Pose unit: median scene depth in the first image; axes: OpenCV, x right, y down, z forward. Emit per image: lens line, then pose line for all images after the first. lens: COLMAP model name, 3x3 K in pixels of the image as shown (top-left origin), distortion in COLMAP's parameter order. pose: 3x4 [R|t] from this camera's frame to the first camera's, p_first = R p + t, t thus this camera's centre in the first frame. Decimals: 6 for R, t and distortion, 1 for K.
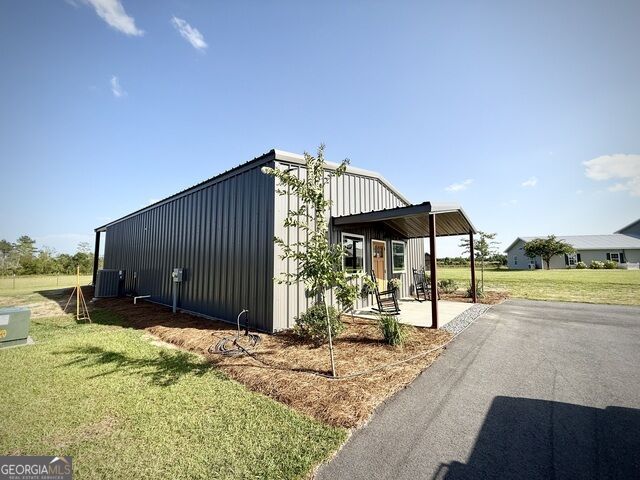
lens RADIAL K [[256.0, 0, 318.7], [0, 256.0, 240.6], [0, 0, 1]] dist [-0.000061, 0.000301]
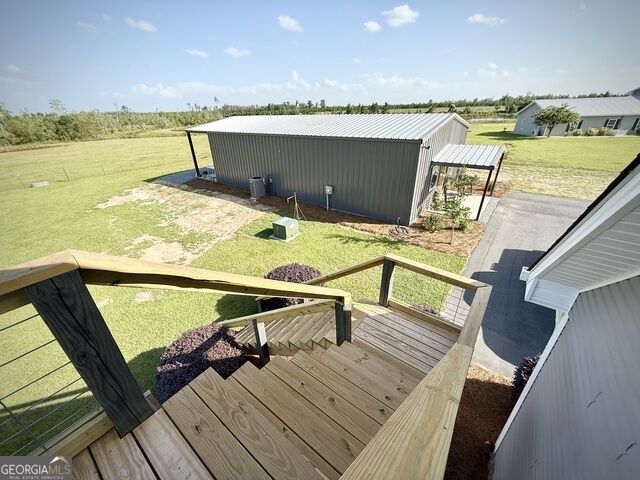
lens RADIAL K [[256.0, 0, 321.4], [0, 256.0, 241.7], [0, 0, 1]] dist [-0.000061, 0.000301]
pose [[0.998610, -0.039509, 0.034892, -1.048481], [0.014998, 0.847571, 0.530471, -0.750111], [-0.050532, -0.529210, 0.846985, -0.983627]]
